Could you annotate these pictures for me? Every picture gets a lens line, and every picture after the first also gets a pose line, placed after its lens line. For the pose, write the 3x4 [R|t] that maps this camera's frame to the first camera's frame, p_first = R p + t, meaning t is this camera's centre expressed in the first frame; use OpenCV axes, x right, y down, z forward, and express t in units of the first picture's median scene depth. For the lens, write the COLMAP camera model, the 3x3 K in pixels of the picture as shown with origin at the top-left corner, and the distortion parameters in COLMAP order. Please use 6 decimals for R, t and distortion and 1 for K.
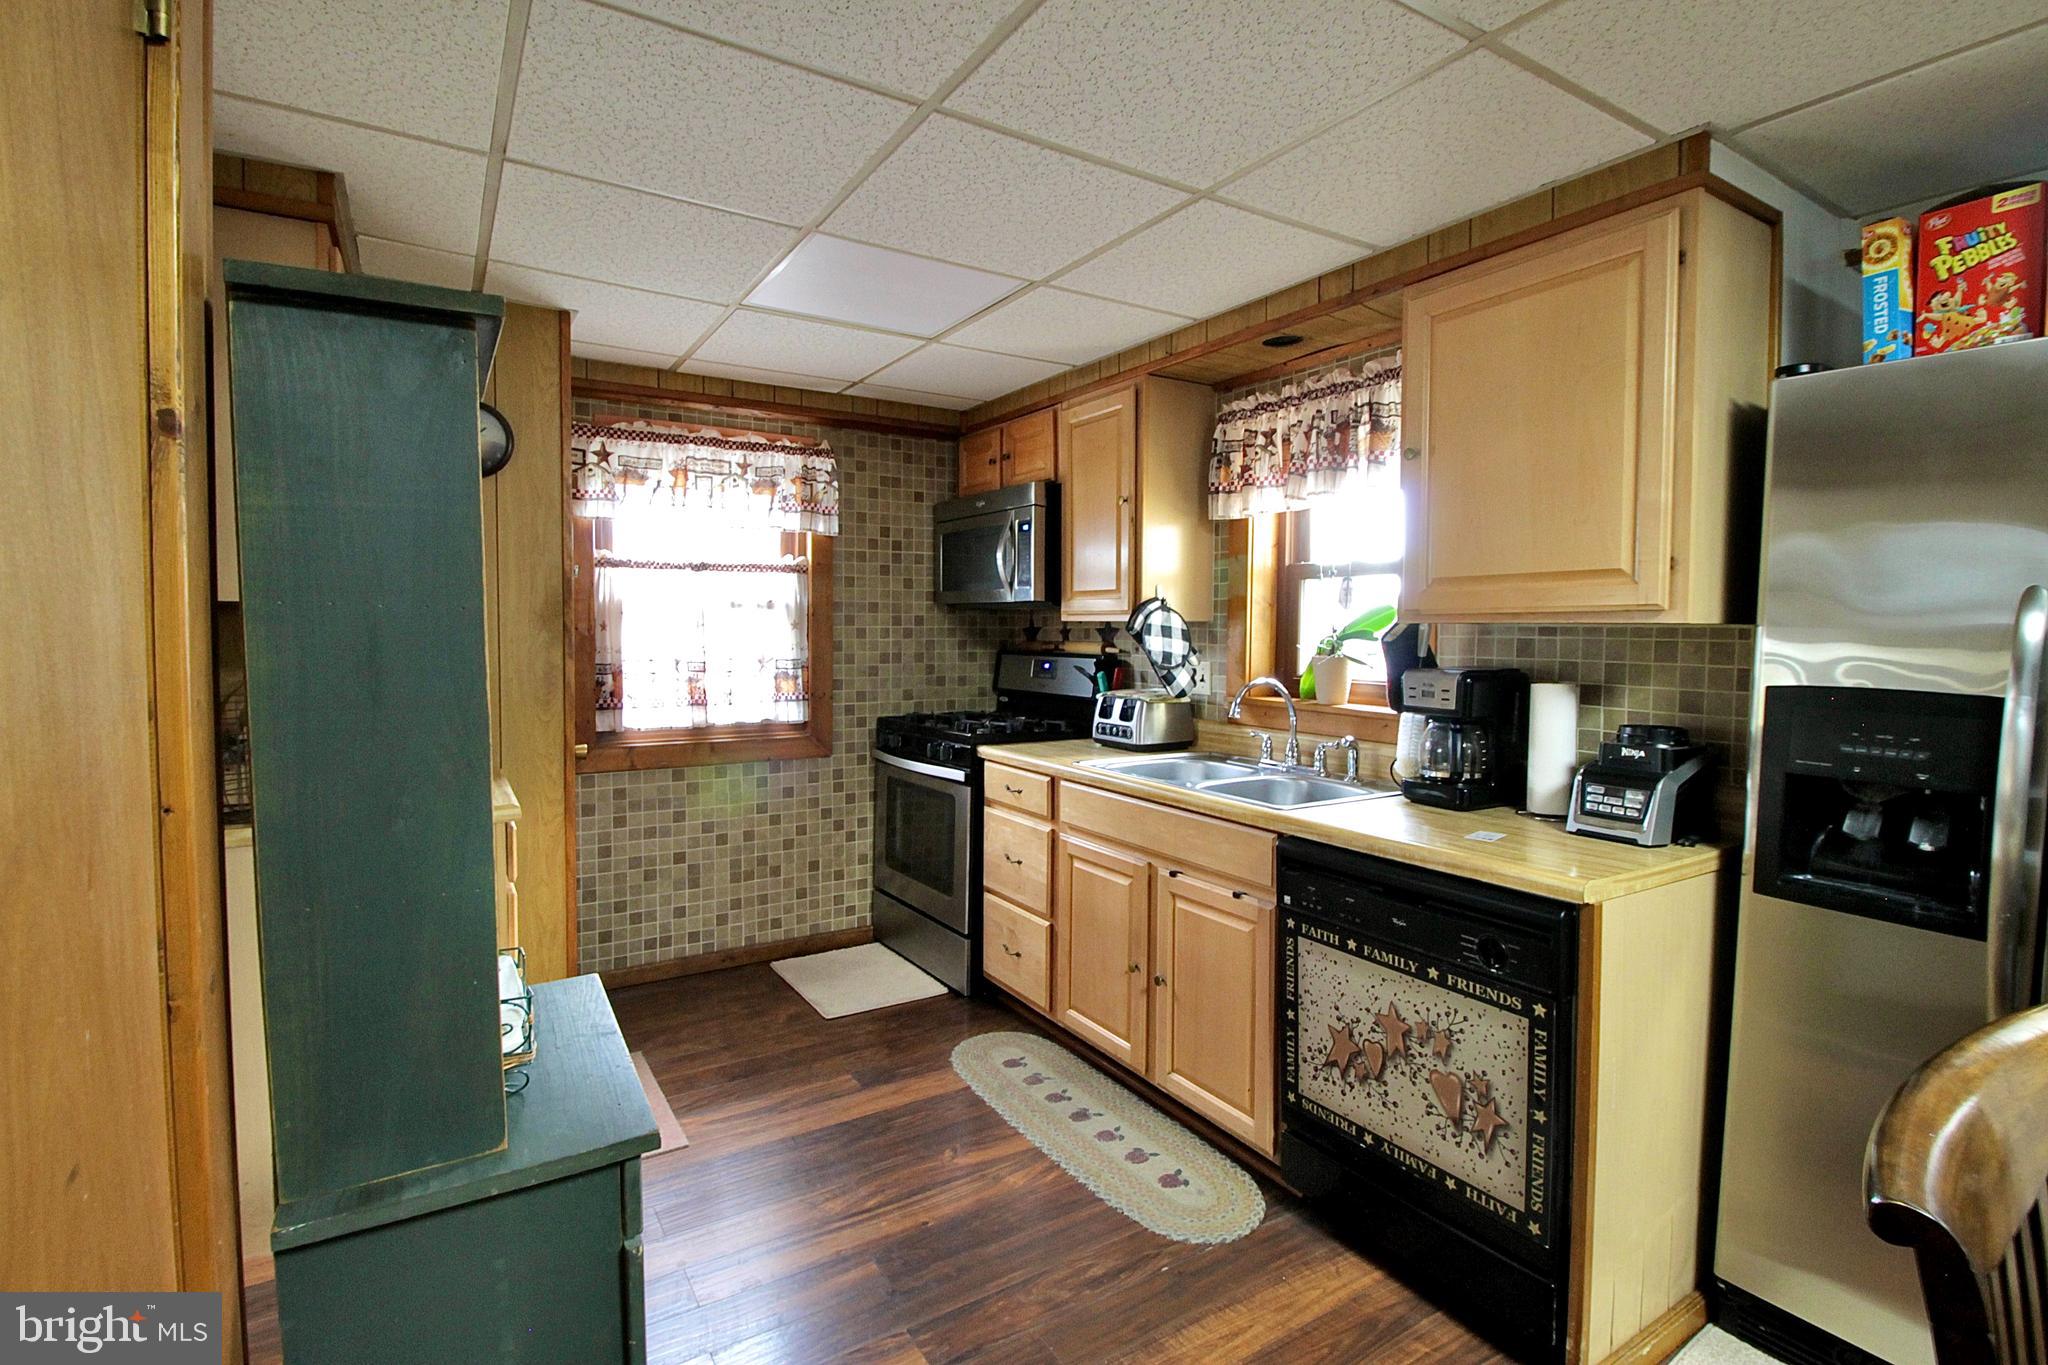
lens RADIAL K [[959.7, 0, 1023.9], [0, 959.7, 668.4], [0, 0, 1]] dist [-0.007367, -0.008417]
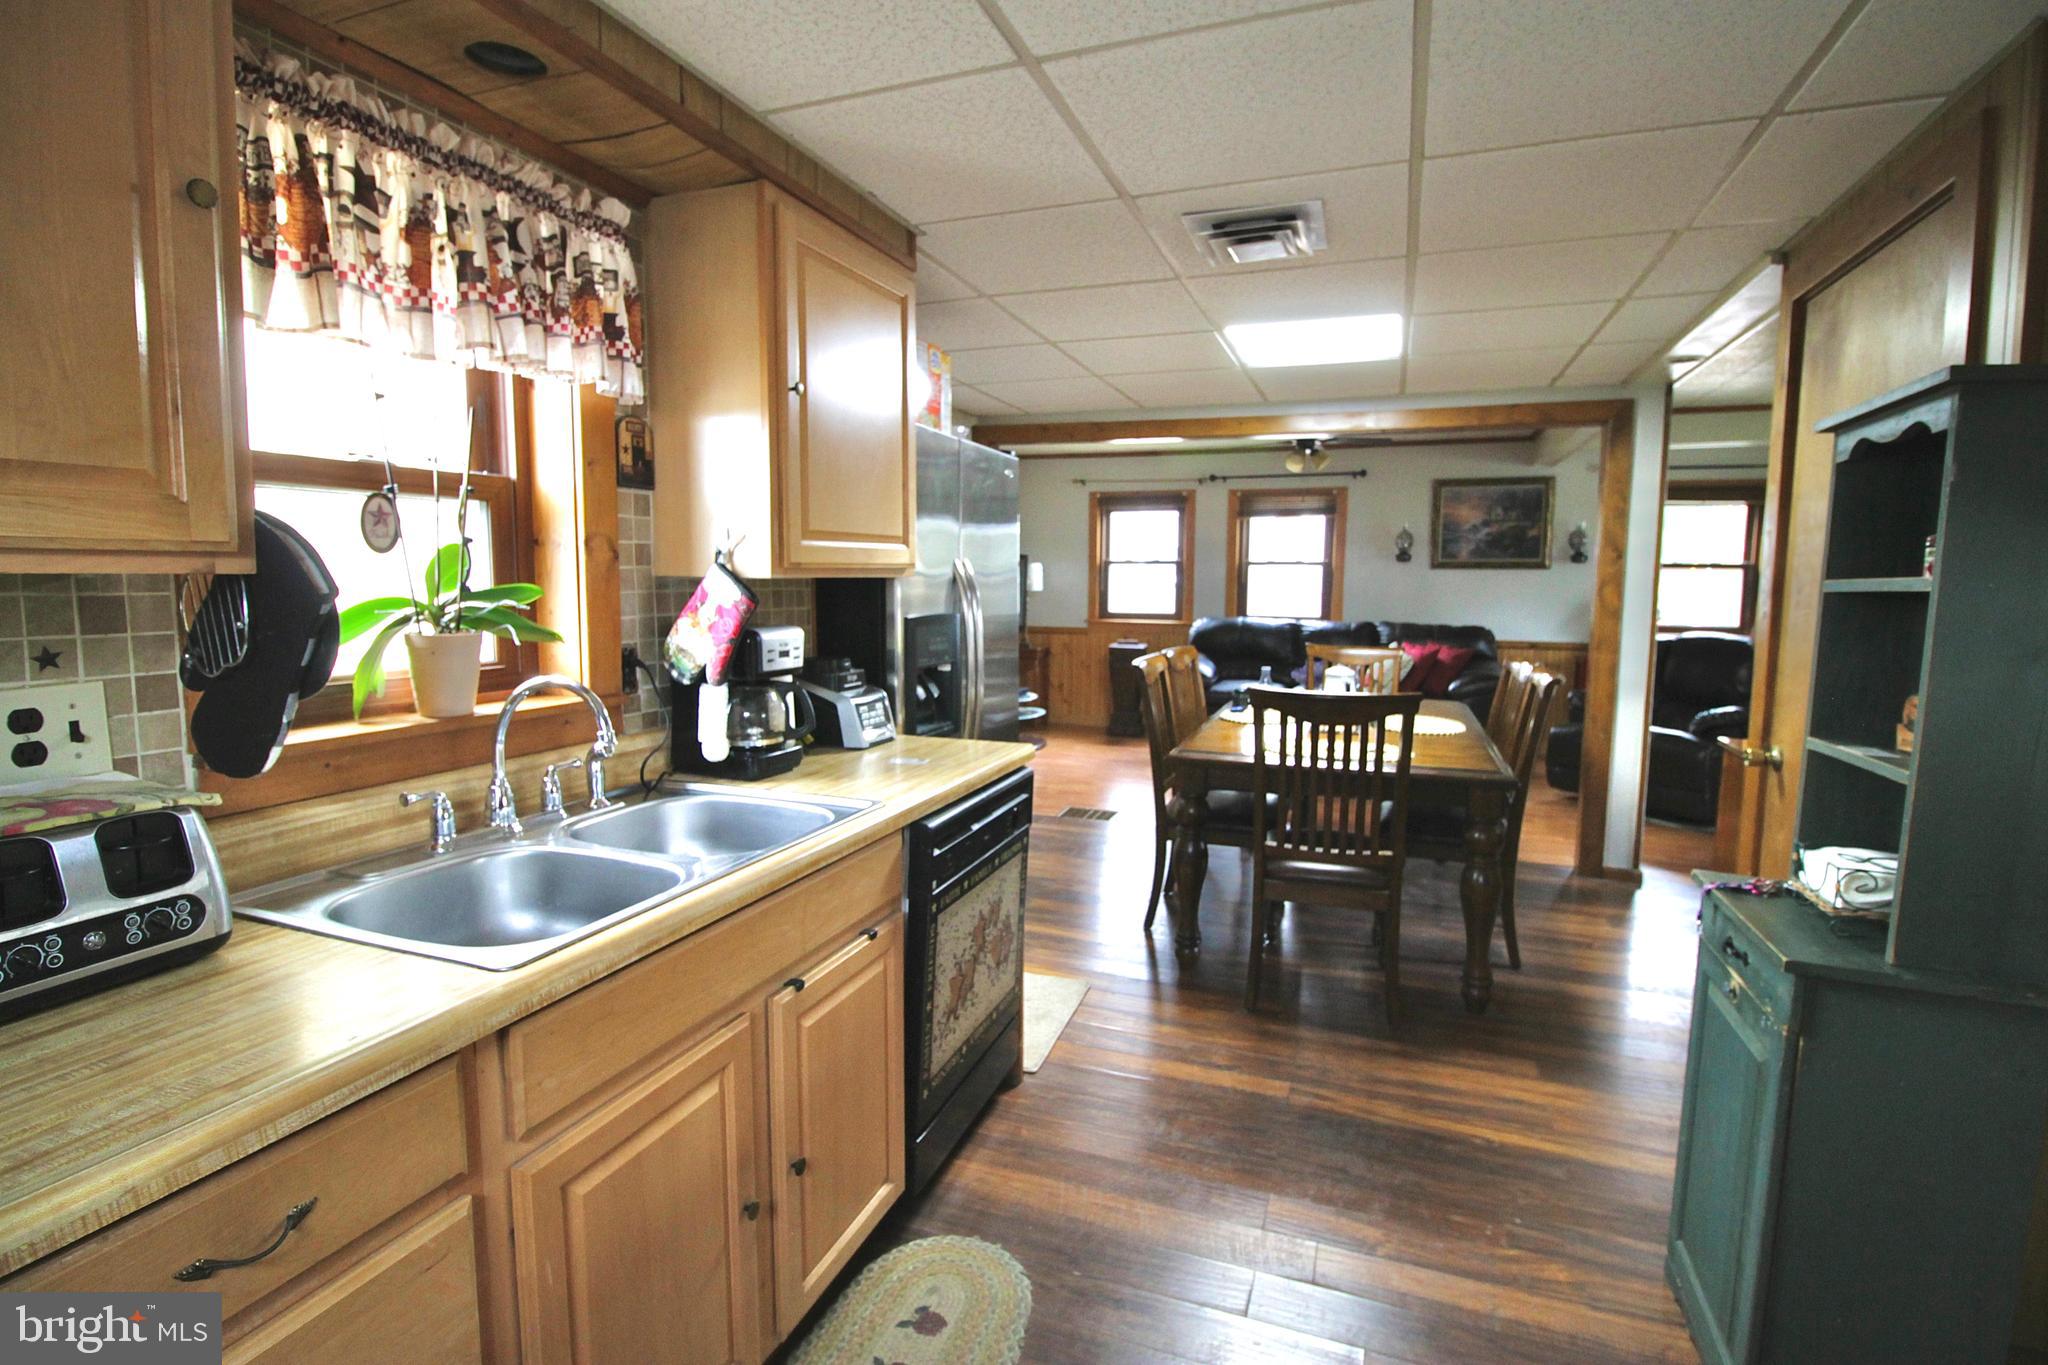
lens RADIAL K [[959.7, 0, 1039.5], [0, 959.7, 670.0], [0, 0, 1]] dist [-0.007367, -0.008417]
pose [[-0.617721, -0.090766, 0.781141, -0.312245], [0.022062, 0.990926, 0.132588, -0.052103], [-0.786087, 0.099136, -0.610114, 0.943993]]
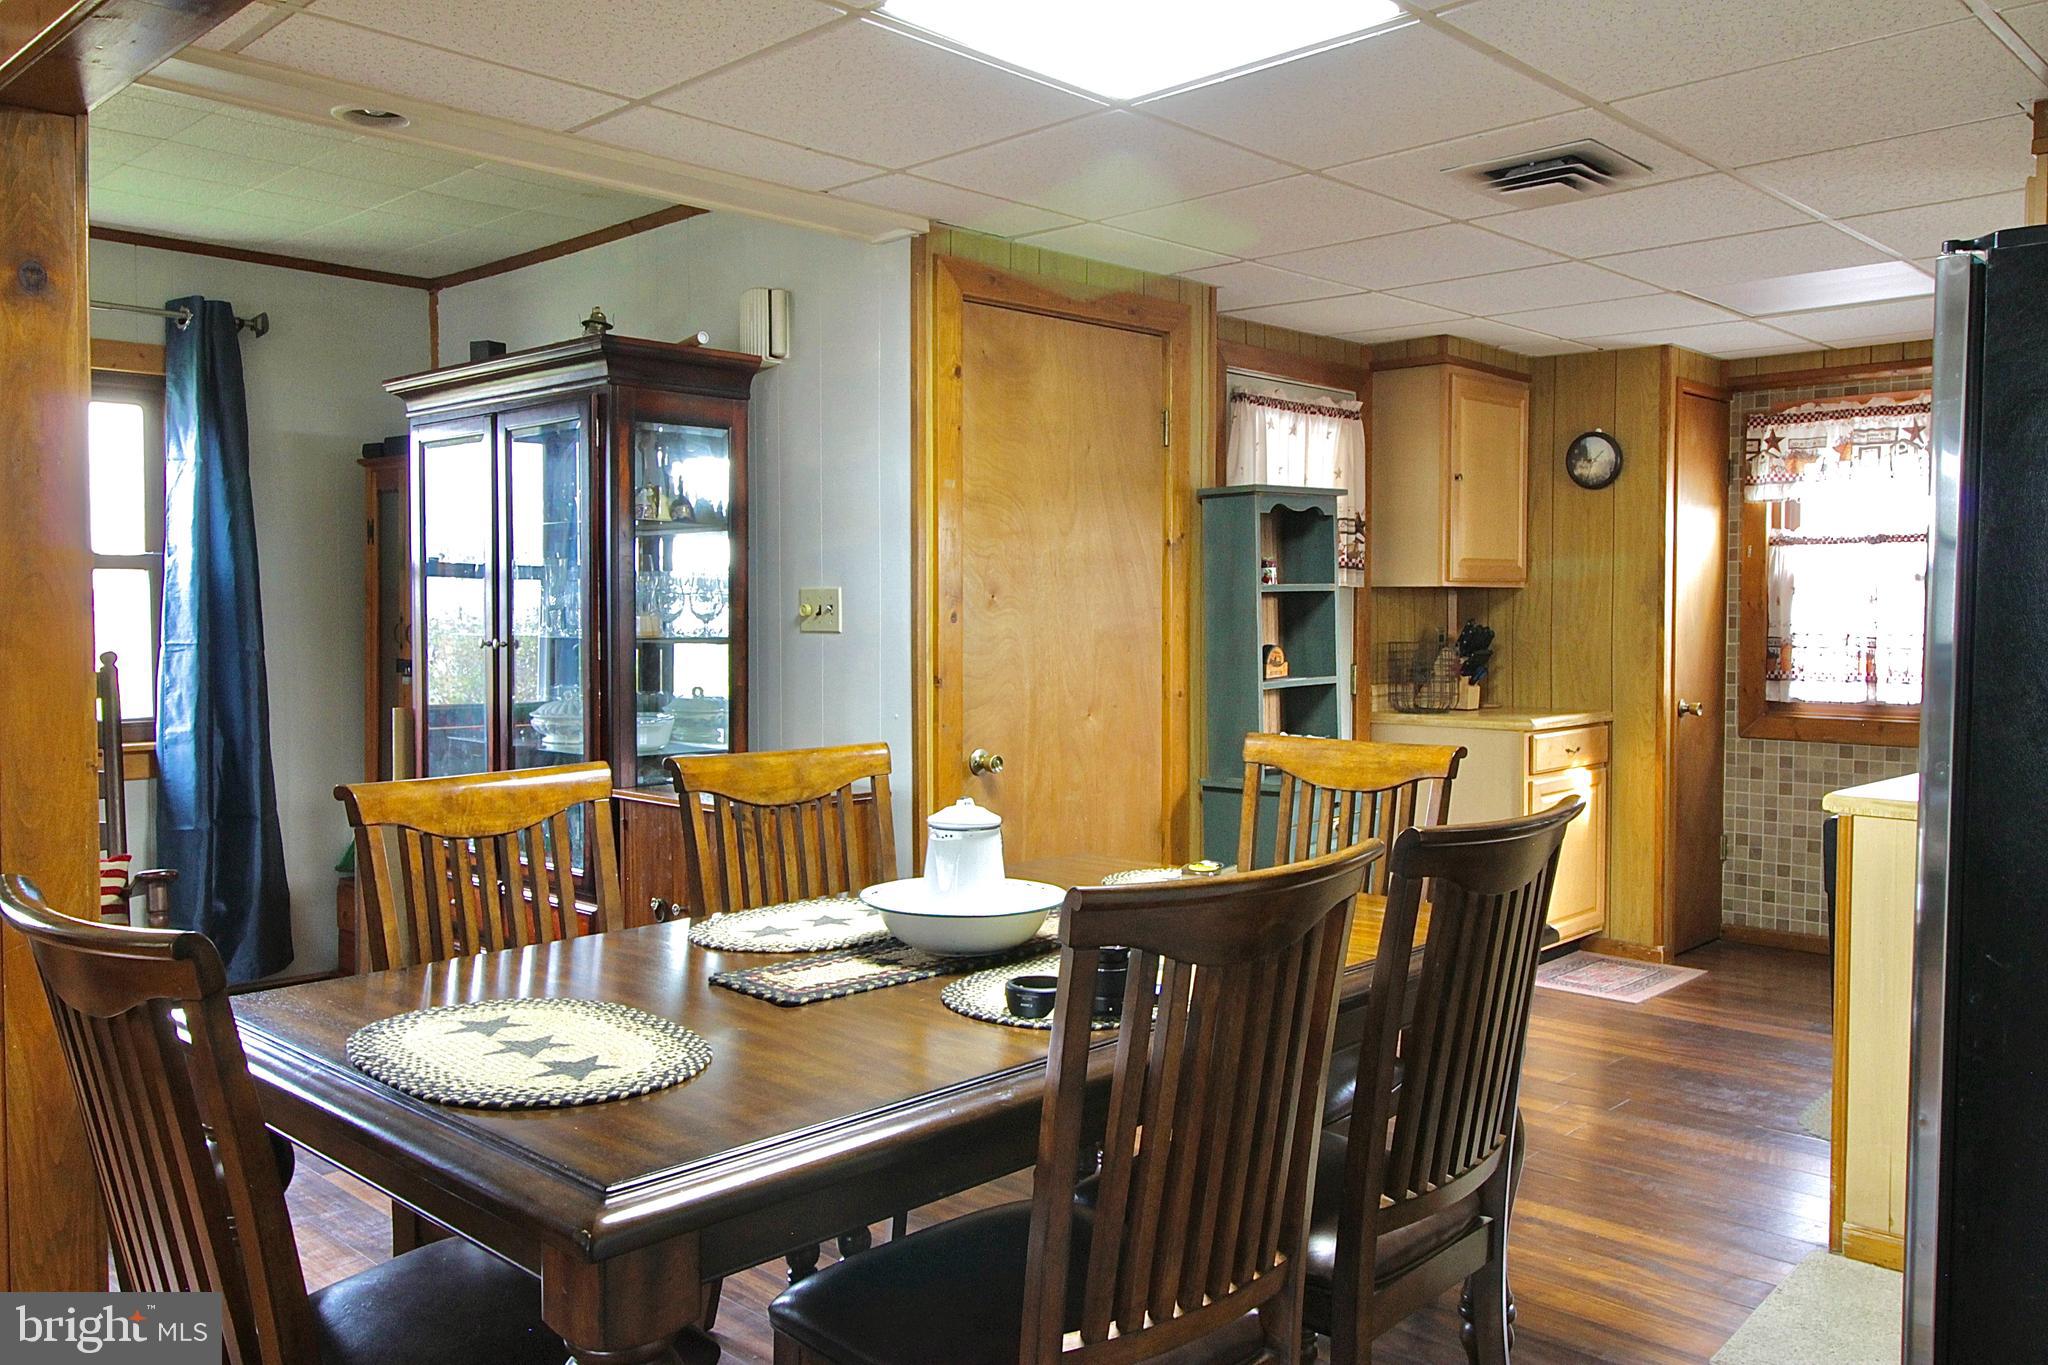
lens RADIAL K [[1577.5, 0, 1014.6], [0, 1577.5, 665.4], [0, 0, 1]] dist [0.008100, -0.007468]
pose [[0.240162, 0.026859, -0.970361, 1.113685], [-0.041223, 0.998998, 0.017449, 0.032768], [0.969857, 0.035811, 0.241028, -0.249082]]
